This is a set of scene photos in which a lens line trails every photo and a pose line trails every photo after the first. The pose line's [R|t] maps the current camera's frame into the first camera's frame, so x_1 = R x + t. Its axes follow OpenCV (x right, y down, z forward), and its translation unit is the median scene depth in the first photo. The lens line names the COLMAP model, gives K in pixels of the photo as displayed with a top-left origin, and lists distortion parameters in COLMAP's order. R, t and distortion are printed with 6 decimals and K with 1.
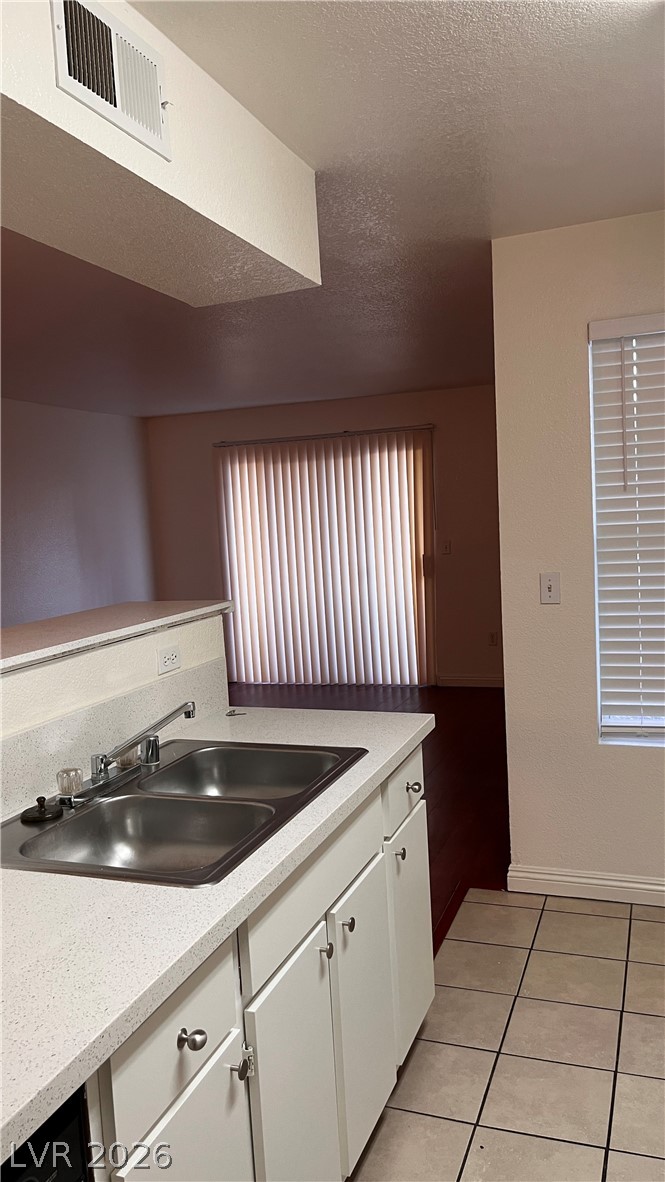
lens RADIAL K [[911.2, 0, 332.5], [0, 911.2, 591.0], [0, 0, 1]] dist [0.072087, -0.080283]
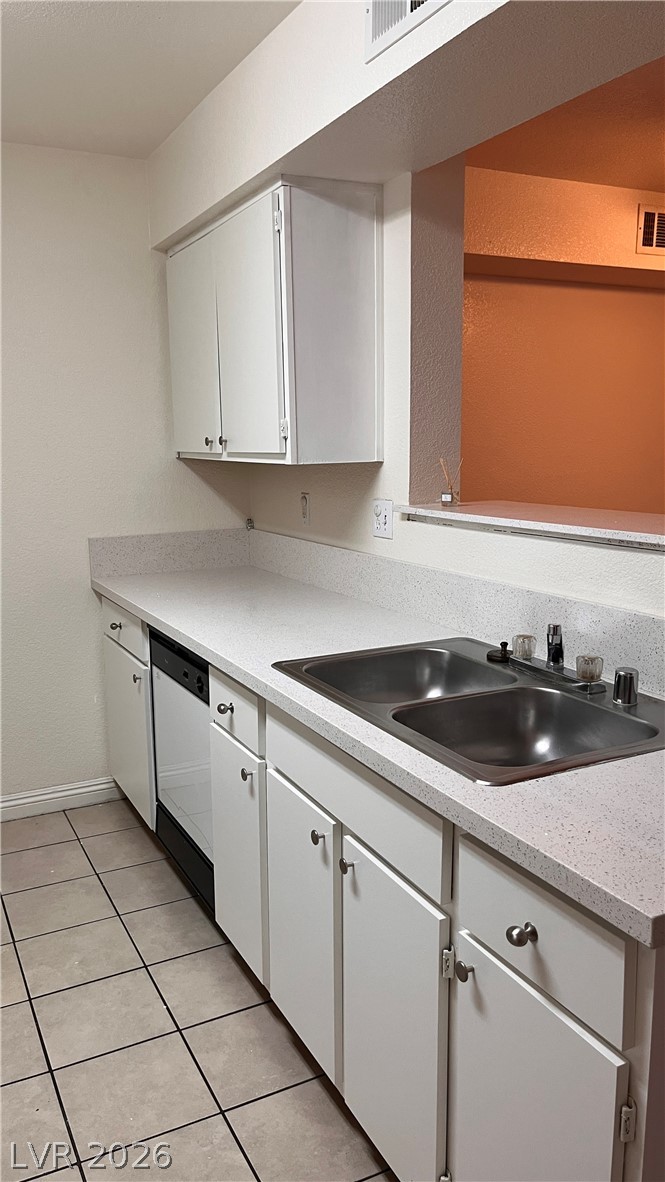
lens RADIAL K [[911.2, 0, 332.5], [0, 911.2, 591.0], [0, 0, 1]] dist [0.072087, -0.080283]
pose [[-0.680142, 0.183248, -0.709808, 0.583268], [-0.020398, 0.963148, 0.268197, -0.130400], [0.732797, 0.196890, -0.651340, 1.437671]]
